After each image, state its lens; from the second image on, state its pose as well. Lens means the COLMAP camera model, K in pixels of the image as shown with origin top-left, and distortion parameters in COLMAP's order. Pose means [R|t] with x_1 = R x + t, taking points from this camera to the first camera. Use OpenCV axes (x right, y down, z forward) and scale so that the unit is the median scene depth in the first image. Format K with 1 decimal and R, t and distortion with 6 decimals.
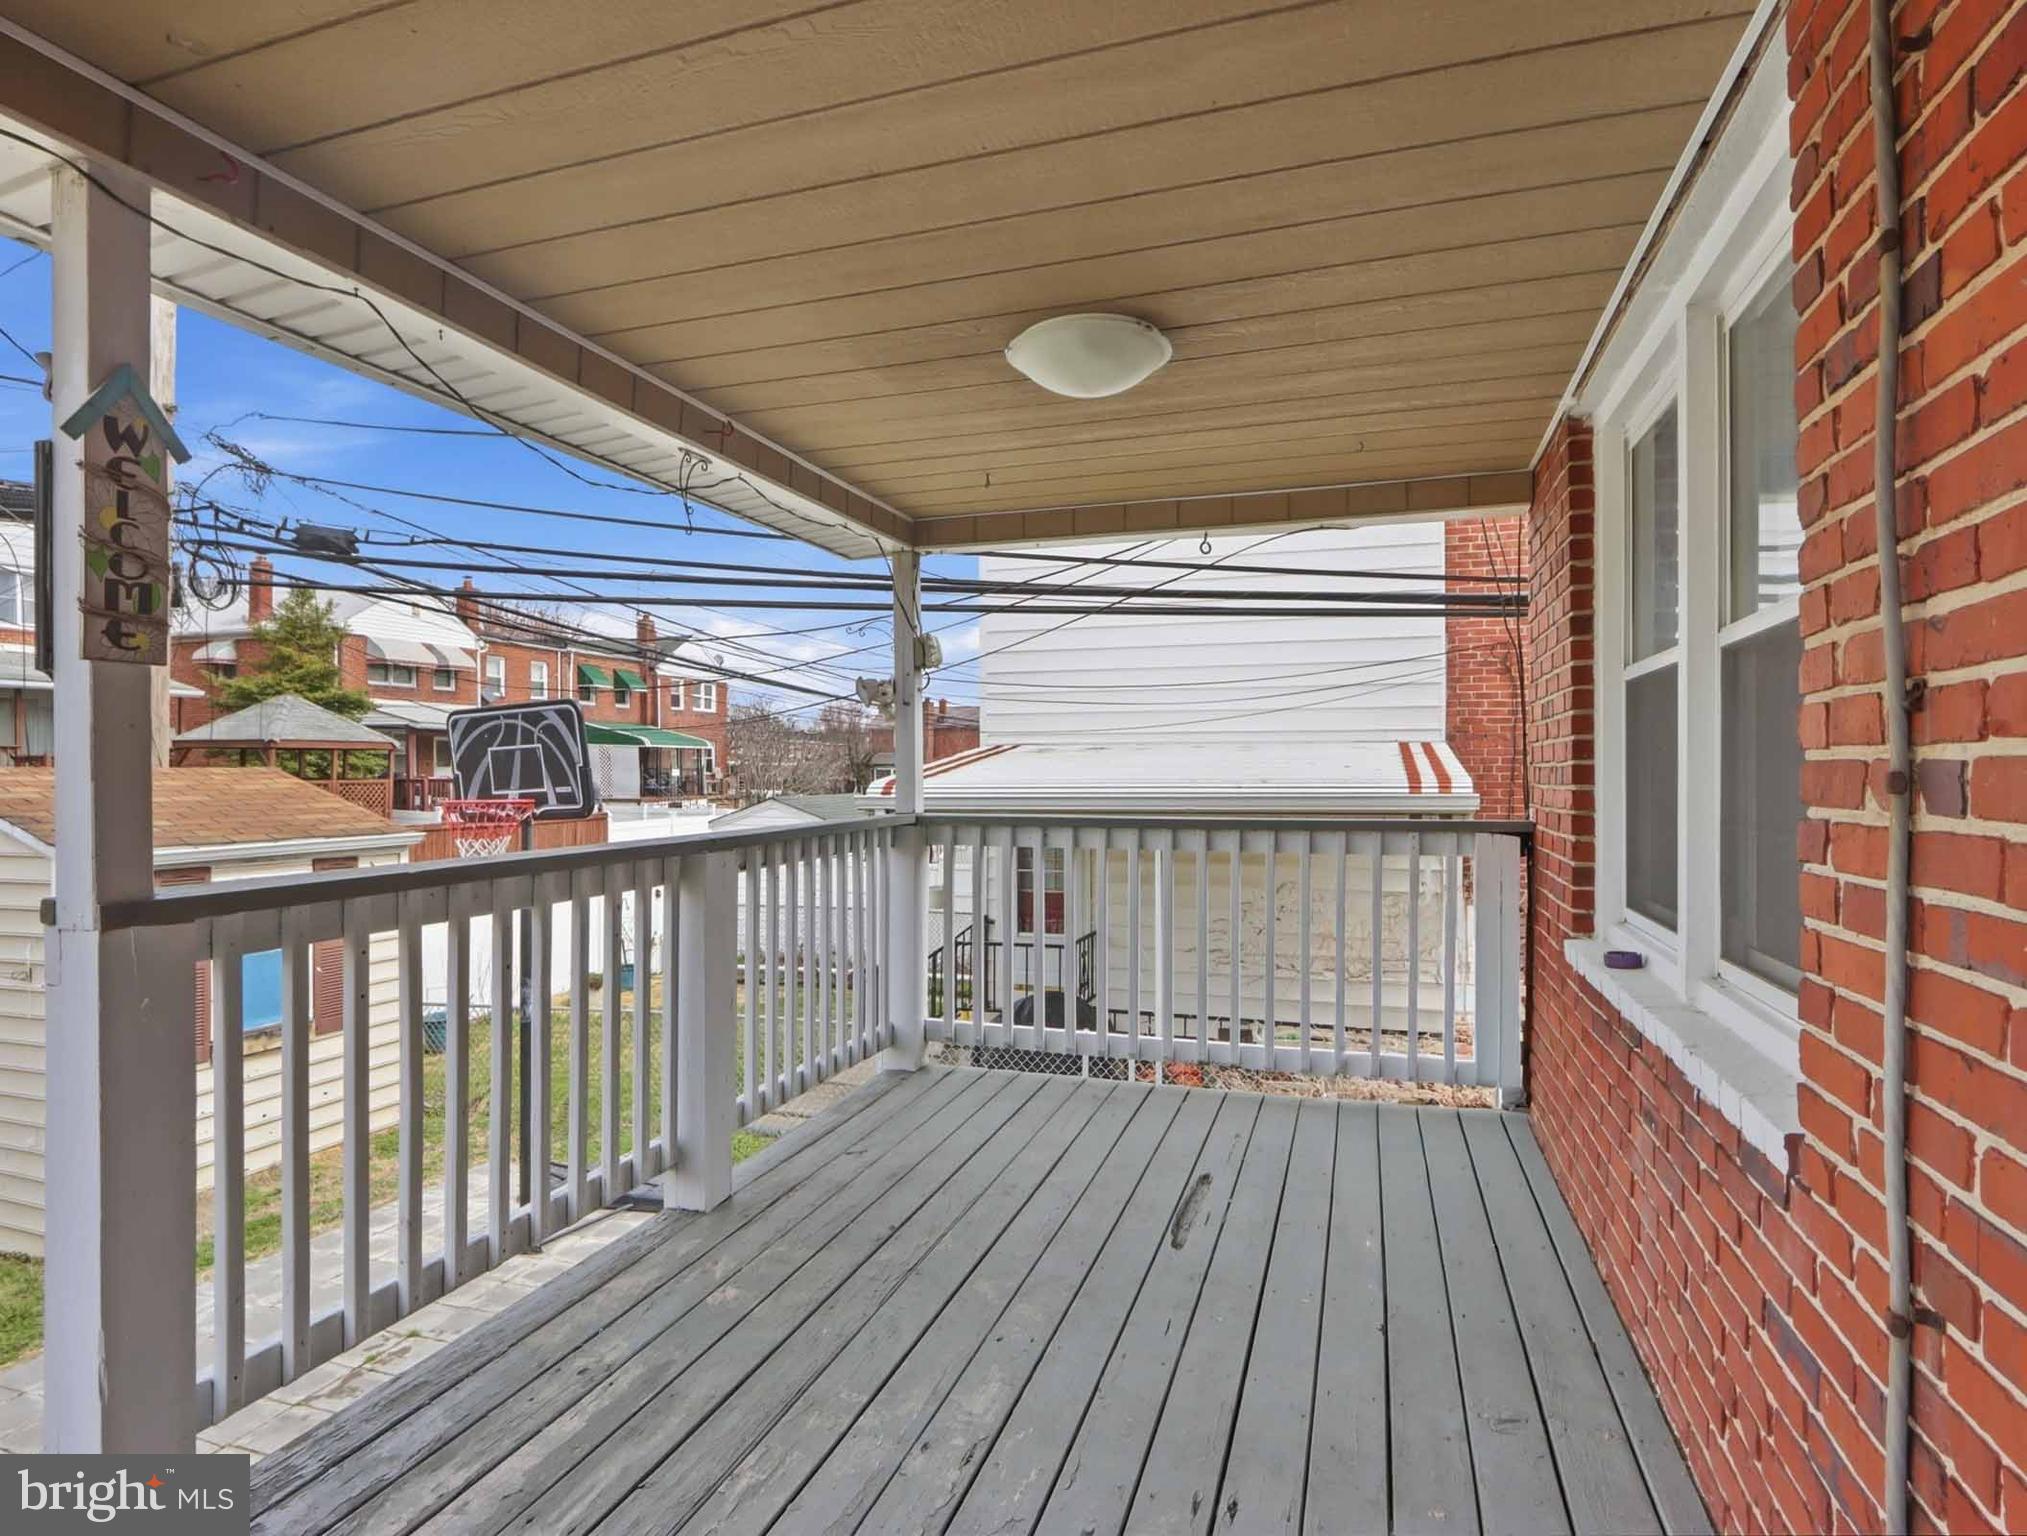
lens RADIAL K [[1079.2, 0, 1011.9], [0, 1079.2, 768.3], [0, 0, 1]] dist [-0.024485, 0.004234]
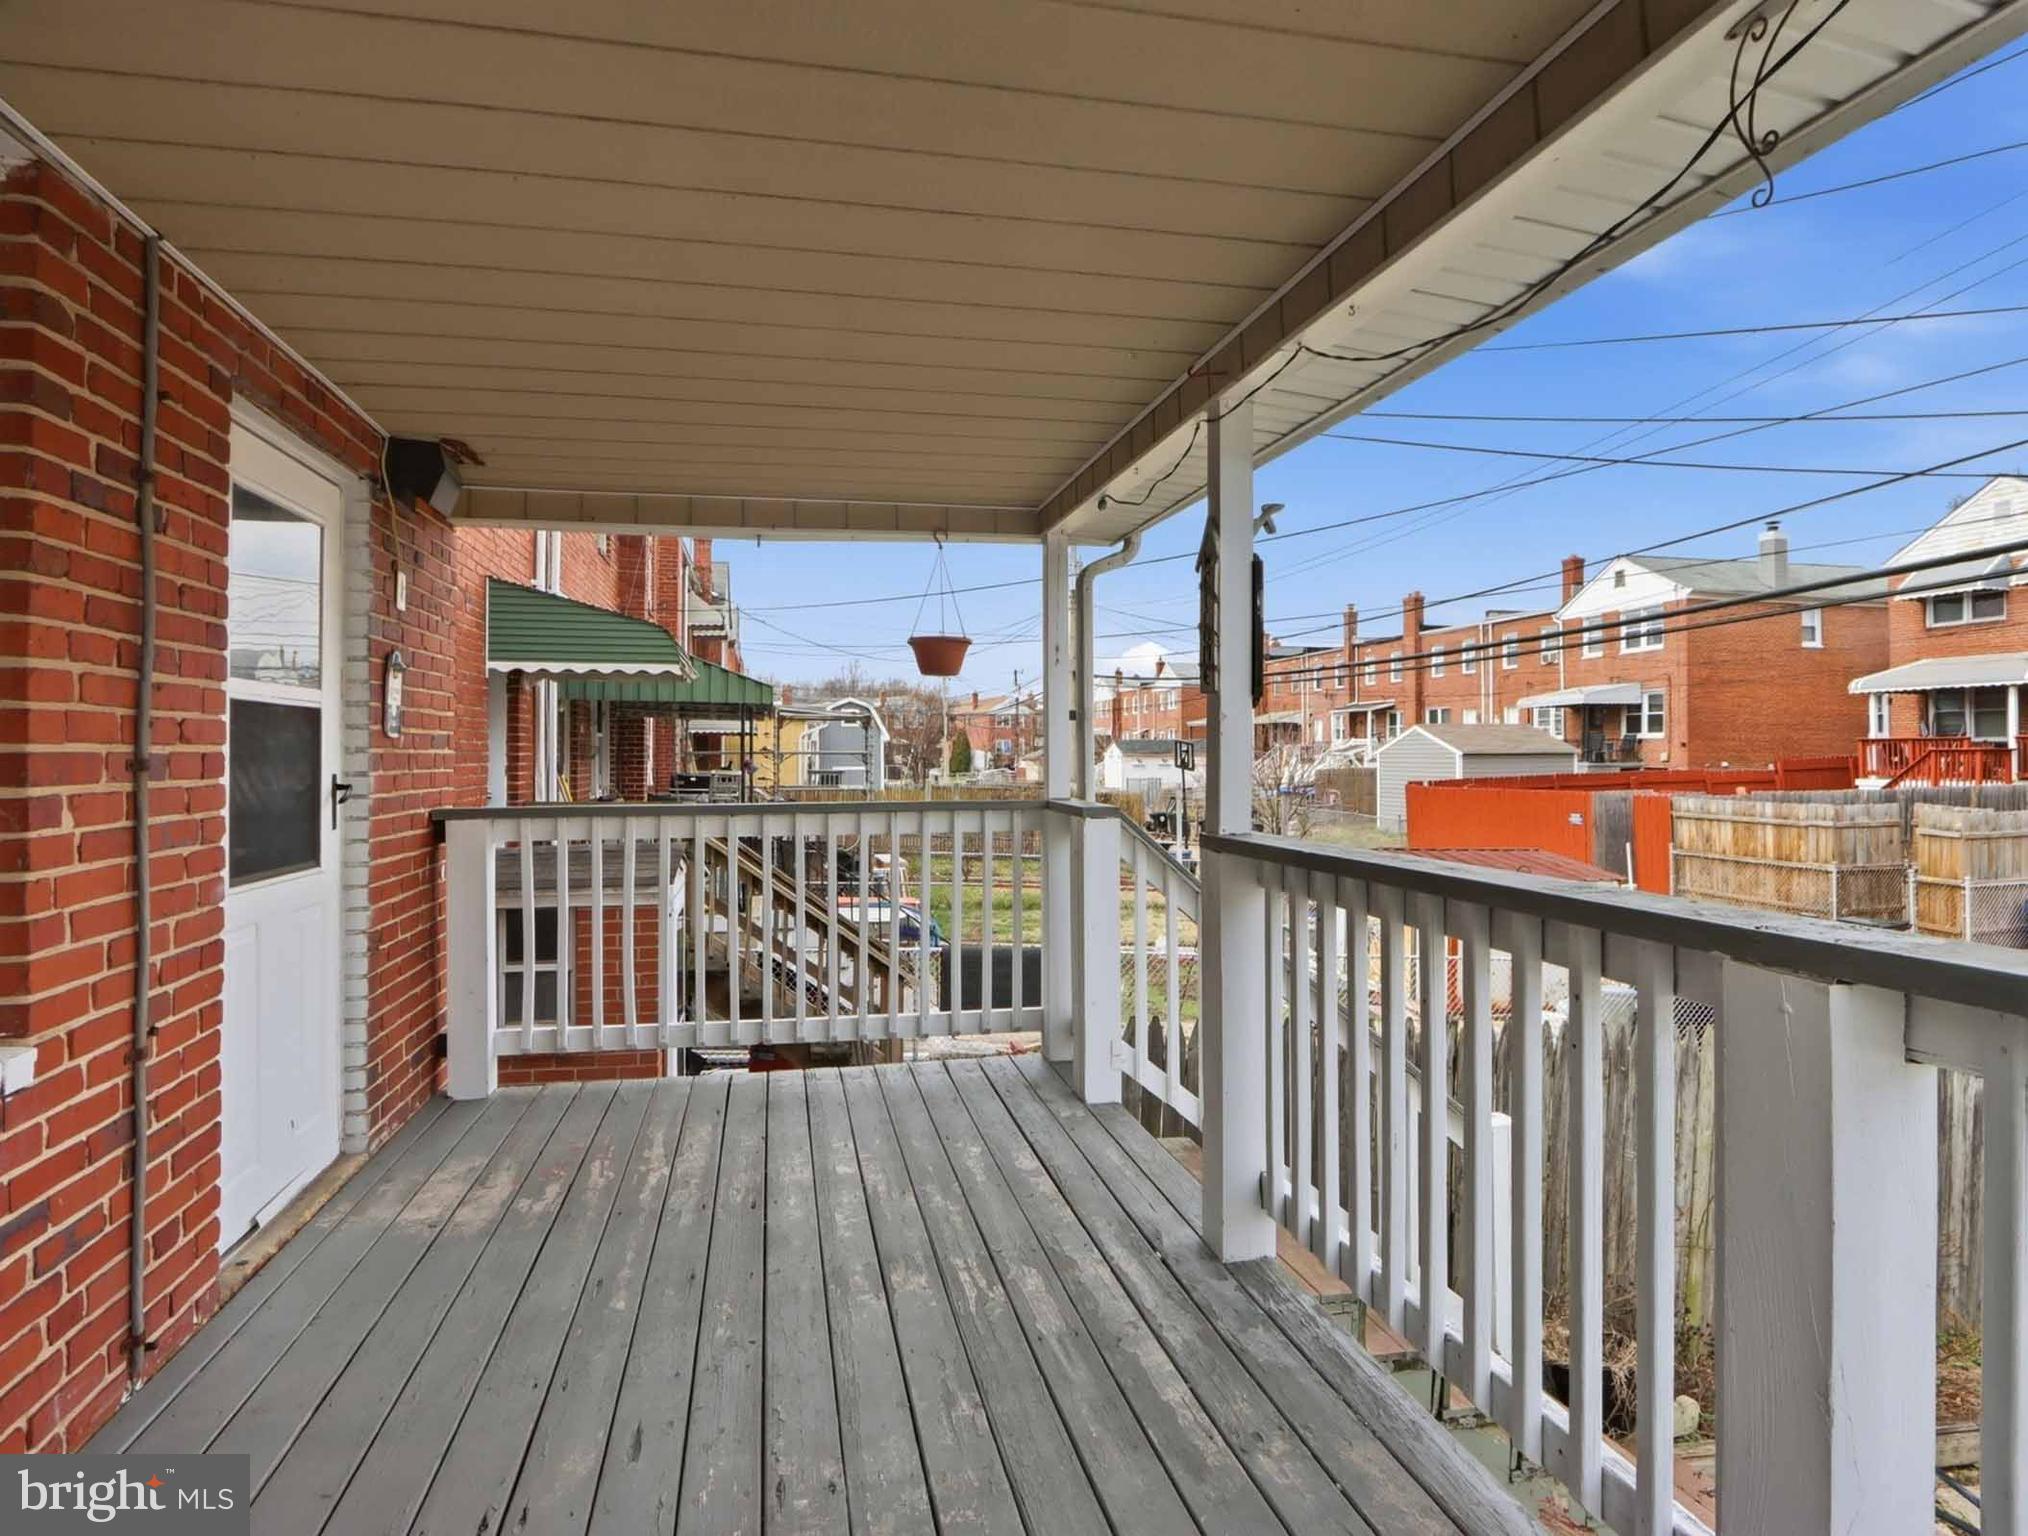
lens RADIAL K [[1079.7, 0, 1006.0], [0, 1079.7, 759.4], [0, 0, 1]] dist [-0.024485, 0.004234]
pose [[-0.860797, -0.000307, -0.508948, 0.252457], [-0.000205, 1.000000, -0.000257, 0.001980], [0.508948, -0.000117, -0.860797, 1.808249]]
